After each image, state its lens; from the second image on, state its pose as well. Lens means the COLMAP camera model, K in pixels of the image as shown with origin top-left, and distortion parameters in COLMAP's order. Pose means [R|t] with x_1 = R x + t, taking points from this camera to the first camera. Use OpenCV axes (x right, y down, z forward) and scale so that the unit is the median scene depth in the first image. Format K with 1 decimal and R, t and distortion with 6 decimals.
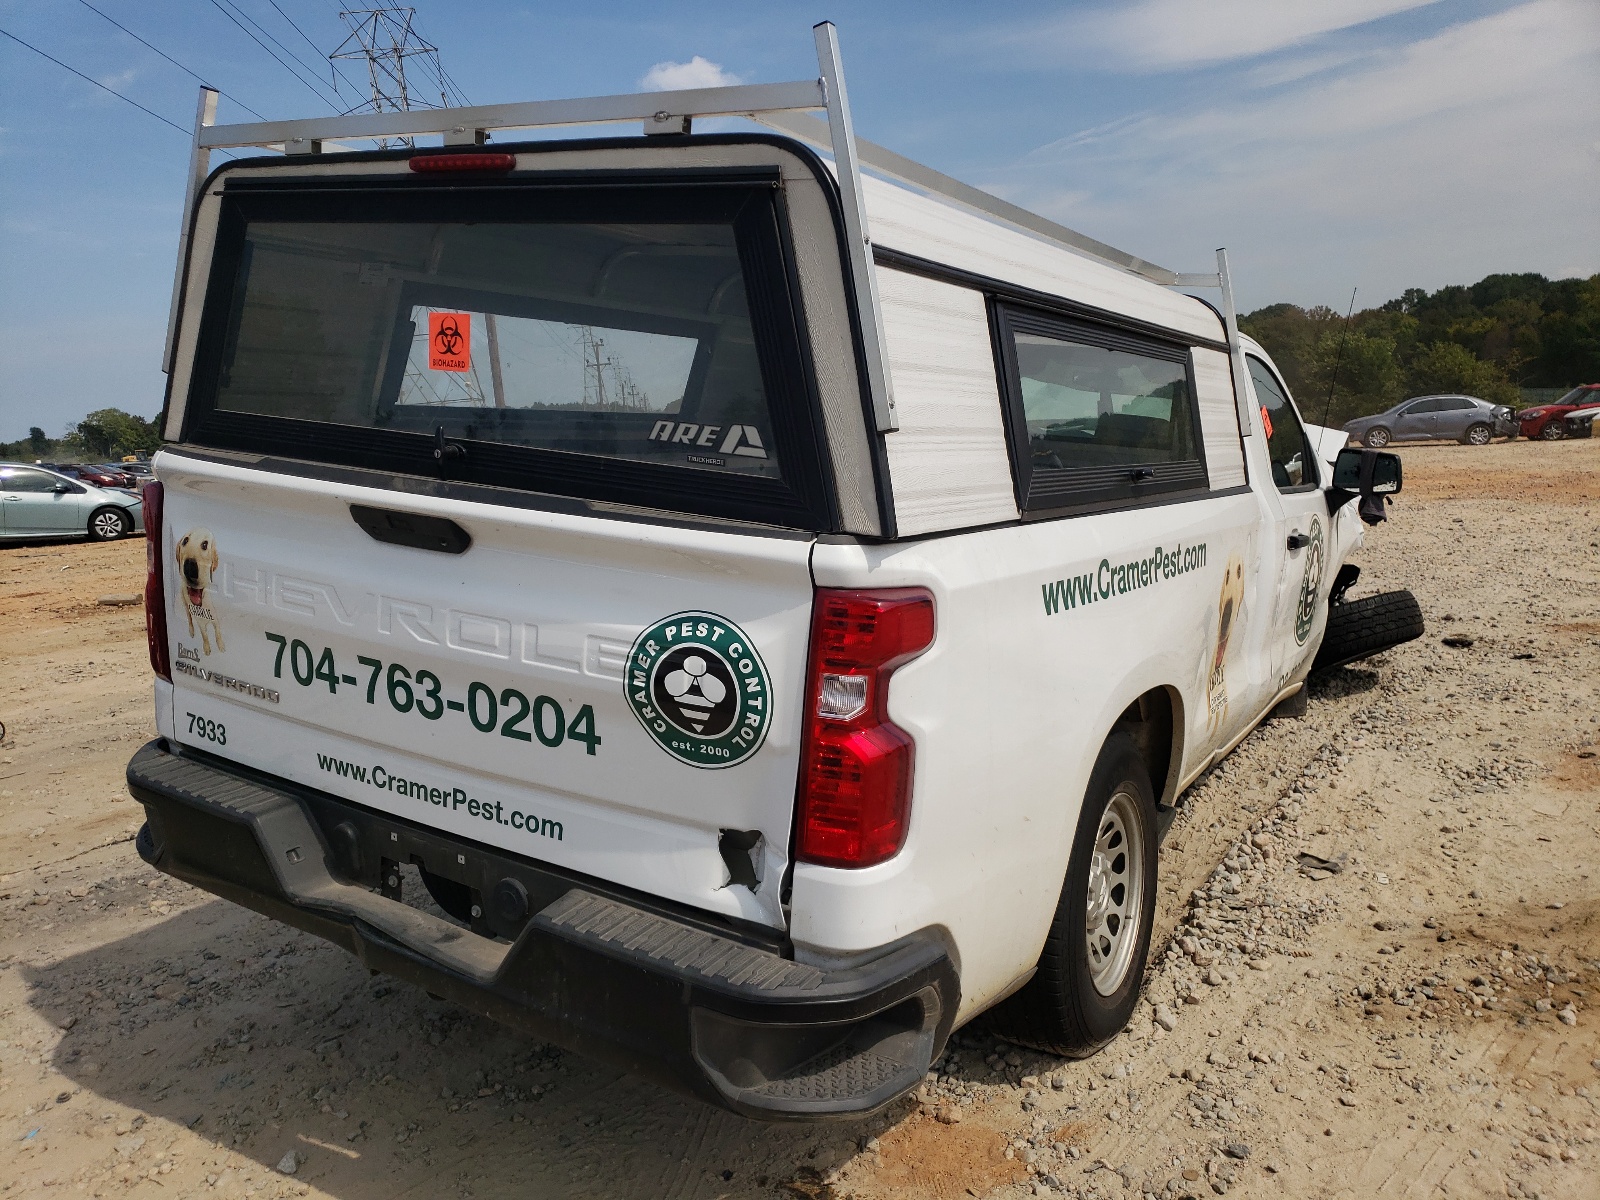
lens RADIAL K [[1243.3, 0, 725.6], [0, 1243.3, 598.7], [0, 0, 1]] dist [0.096865, -0.117926]
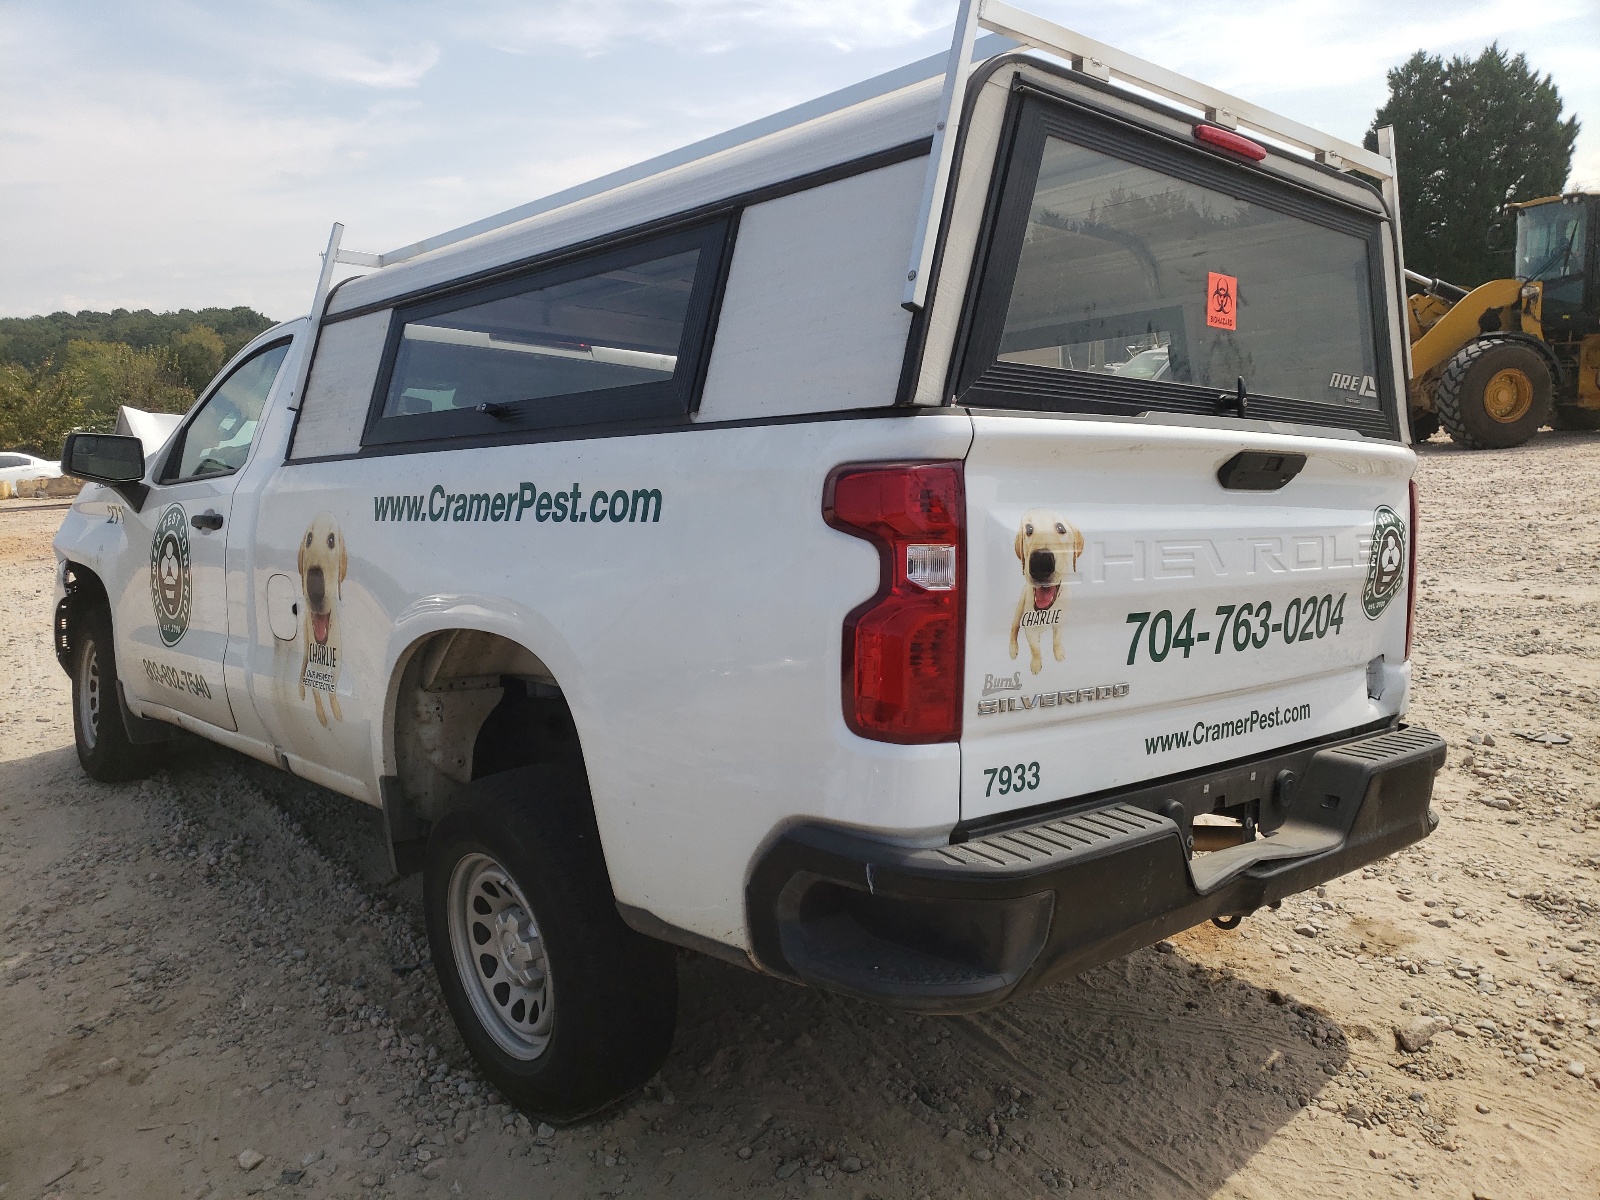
lens RADIAL K [[1243.3, 0, 725.6], [0, 1243.3, 598.7], [0, 0, 1]] dist [0.096865, -0.117926]
pose [[0.298044, -0.118225, 0.947202, -1.322905], [0.188980, 0.979967, 0.062851, -0.095260], [-0.935658, 0.160270, 0.314416, 1.026270]]
